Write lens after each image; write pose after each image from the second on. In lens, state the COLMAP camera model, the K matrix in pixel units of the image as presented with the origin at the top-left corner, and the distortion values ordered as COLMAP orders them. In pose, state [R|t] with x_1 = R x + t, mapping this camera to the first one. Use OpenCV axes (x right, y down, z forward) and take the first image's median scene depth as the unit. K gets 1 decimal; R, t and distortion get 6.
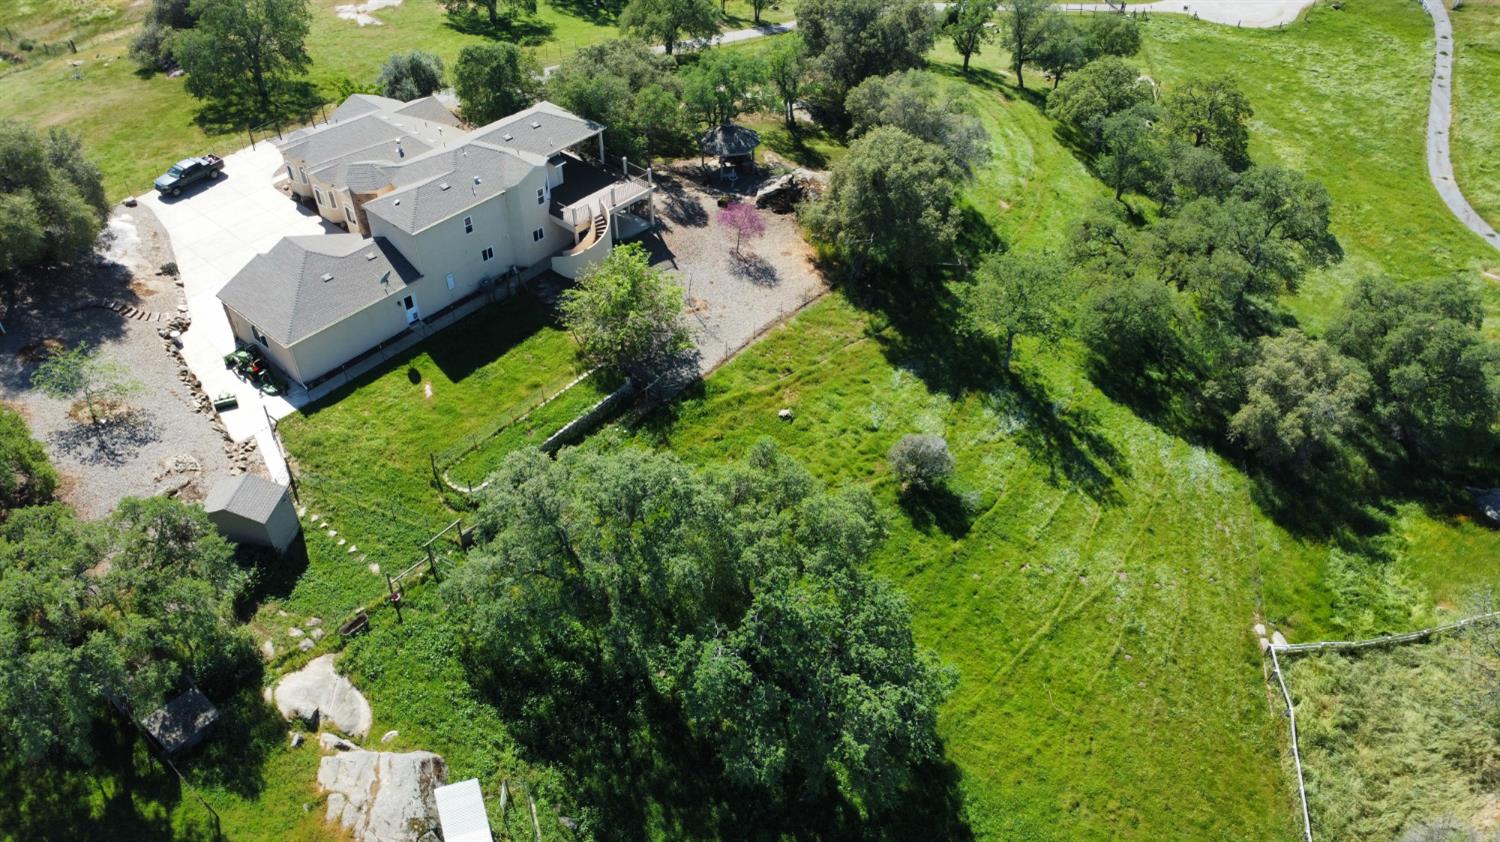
lens RADIAL K [[1092.7, 0, 743.5], [0, 1092.7, 415.8], [0, 0, 1]] dist [-0.025268, -0.008542]
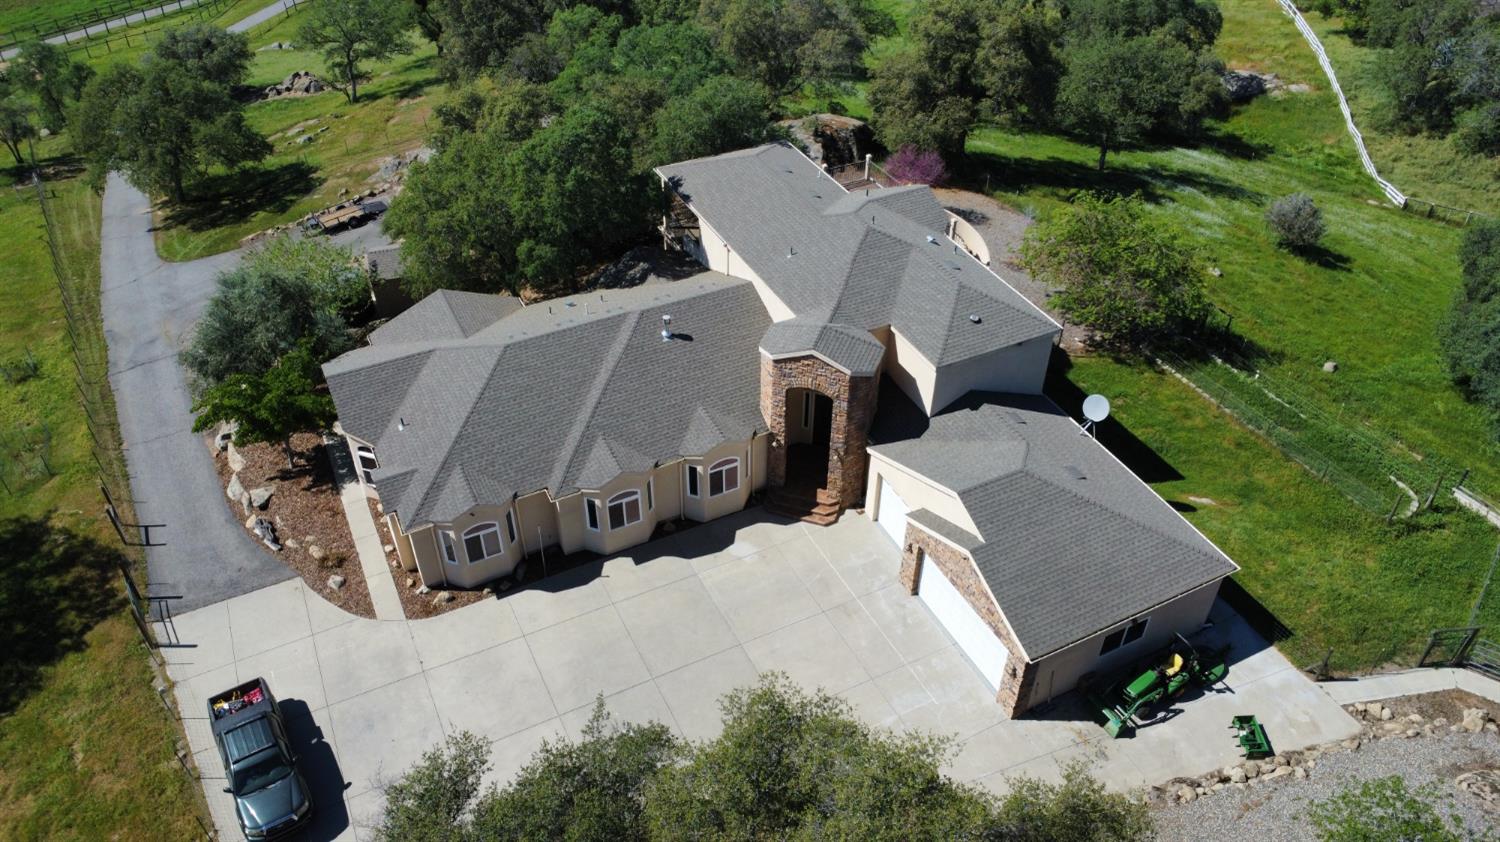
lens RADIAL K [[1092.7, 0, 741.4], [0, 1092.7, 423.7], [0, 0, 1]] dist [-0.025268, -0.008542]
pose [[0.386266, -0.589460, 0.709461, -0.759347], [0.600278, 0.744635, 0.291863, -0.375301], [-0.700332, 0.313137, 0.641467, 0.714061]]
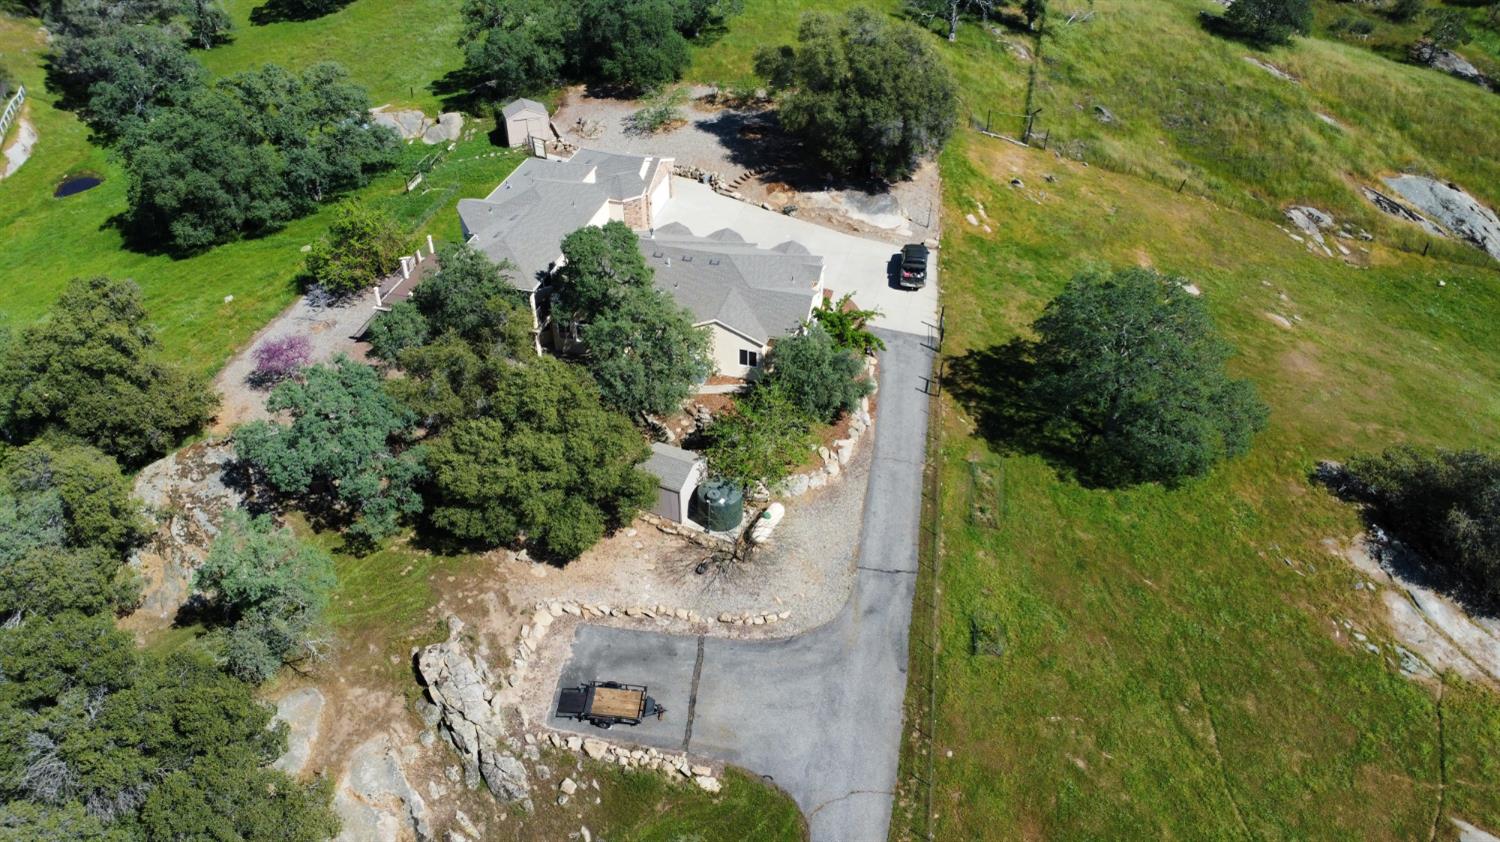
lens RADIAL K [[1092.7, 0, 746.3], [0, 1092.7, 413.2], [0, 0, 1]] dist [-0.025268, -0.008542]
pose [[-0.897147, 0.260098, -0.357037, -0.014743], [-0.290942, 0.260258, 0.920662, -1.194819], [0.332384, 0.929847, -0.157816, 1.435675]]
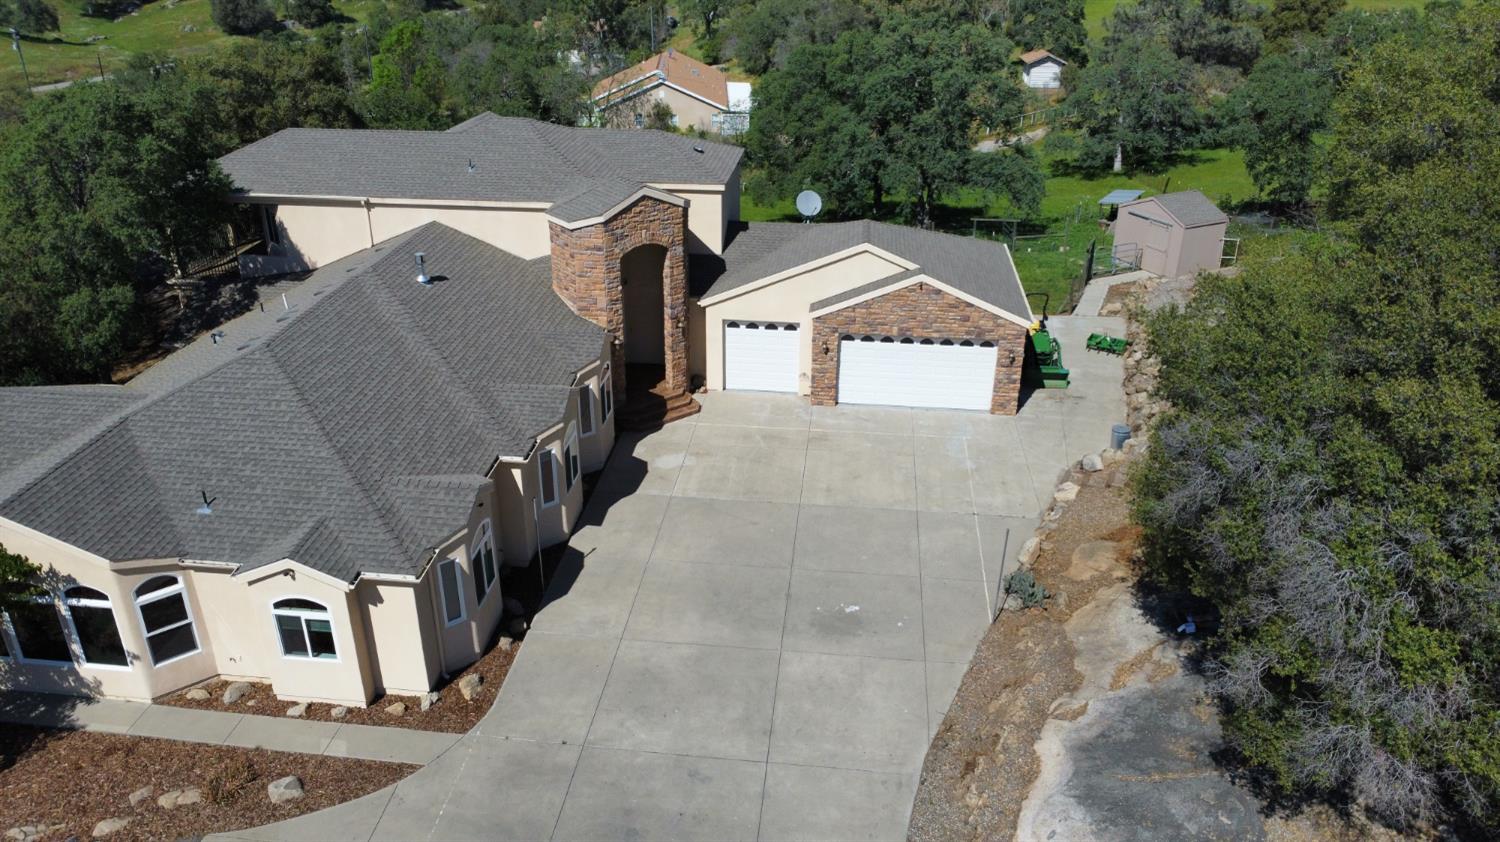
lens RADIAL K [[1092.7, 0, 744.4], [0, 1092.7, 423.0], [0, 0, 1]] dist [-0.025268, -0.008542]
pose [[-0.567173, -0.366280, 0.737668, -0.741357], [0.533483, 0.518980, 0.667874, -0.452049], [-0.627464, 0.772333, -0.098947, 1.096667]]
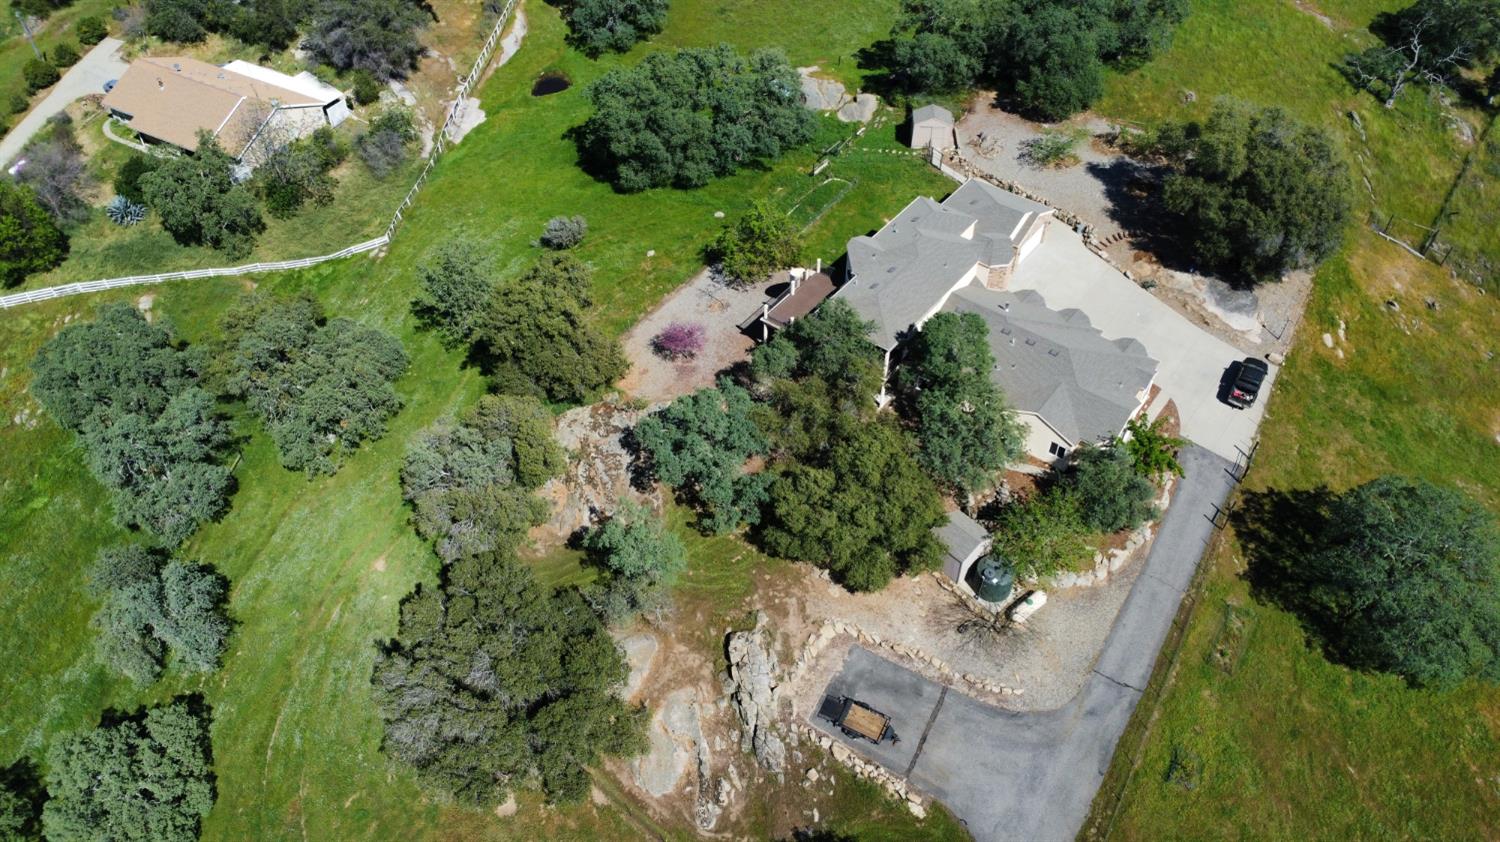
lens RADIAL K [[1092.7, 0, 748.4], [0, 1092.7, 420.1], [0, 0, 1]] dist [-0.025268, -0.008542]
pose [[-0.997992, 0.042834, -0.046653, -0.015484], [-0.043501, 0.071771, 0.996472, -1.390089], [0.046031, 0.996501, -0.069764, 1.274019]]
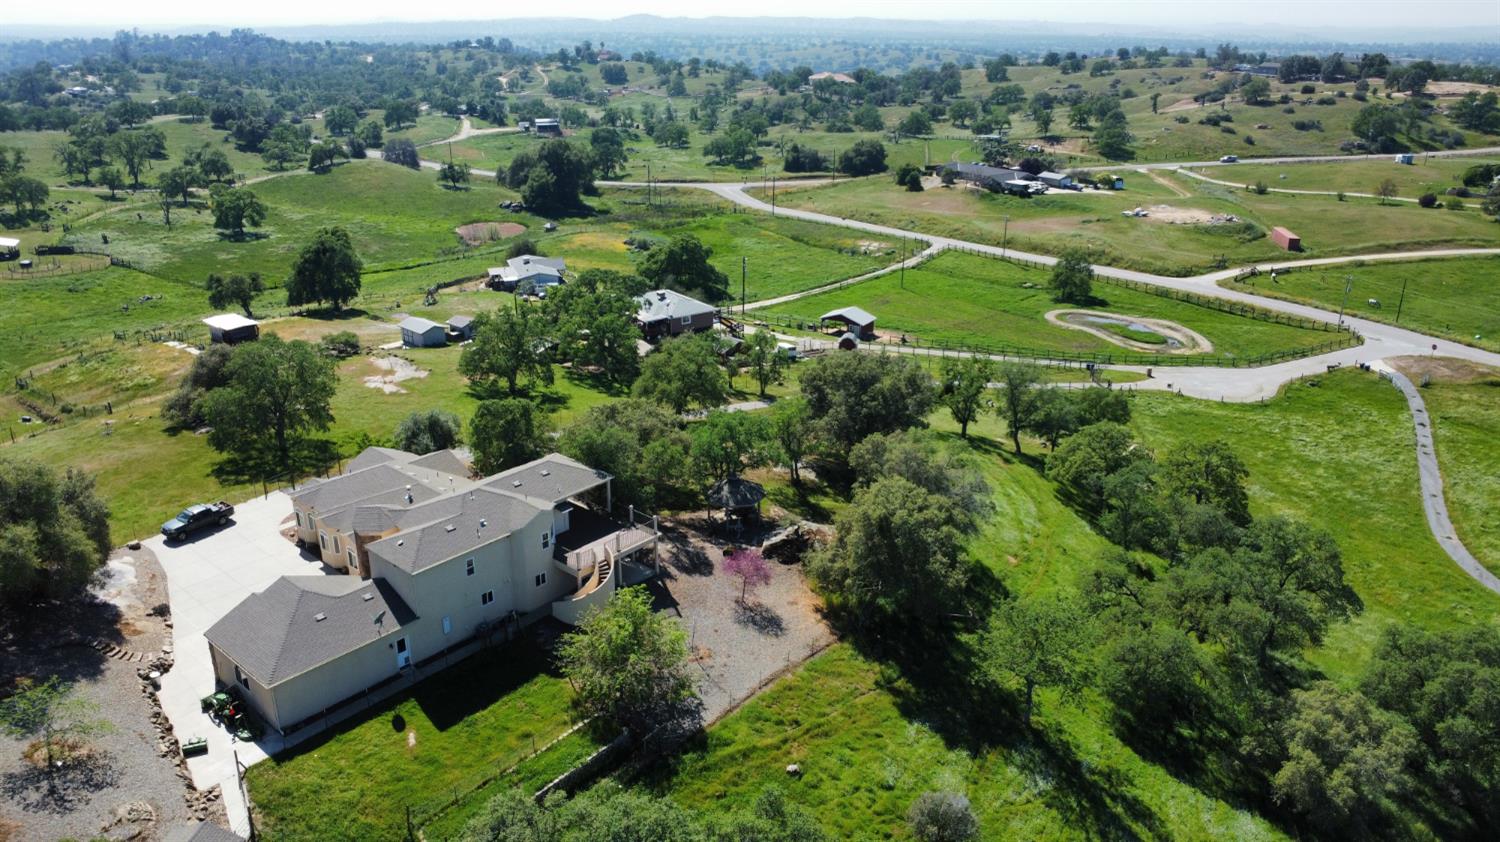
lens RADIAL K [[1092.7, 0, 742.7], [0, 1092.7, 413.7], [0, 0, 1]] dist [-0.025268, -0.008542]
pose [[0.999971, 0.004582, -0.006120, -0.000478], [-0.006391, 0.940268, -0.340375, 0.028196], [0.004195, 0.340404, 0.940270, 0.025610]]
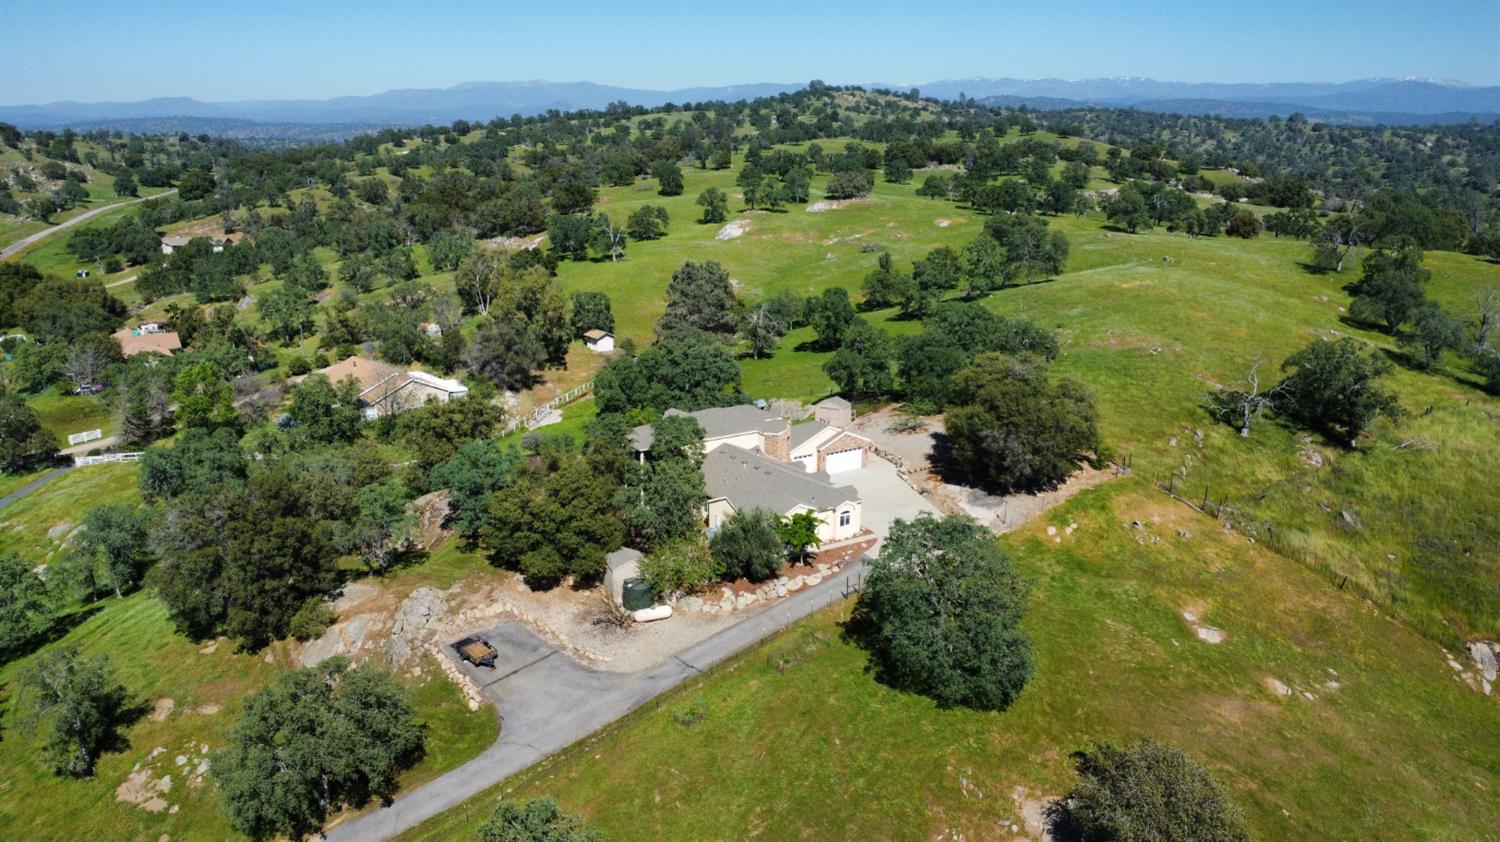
lens RADIAL K [[1092.7, 0, 743.9], [0, 1092.7, 416.9], [0, 0, 1]] dist [-0.025268, -0.008542]
pose [[-0.961998, -0.076116, 0.262233, -0.700930], [0.171688, 0.578166, 0.797651, -1.450068], [-0.212328, 0.812361, -0.543126, 1.836348]]
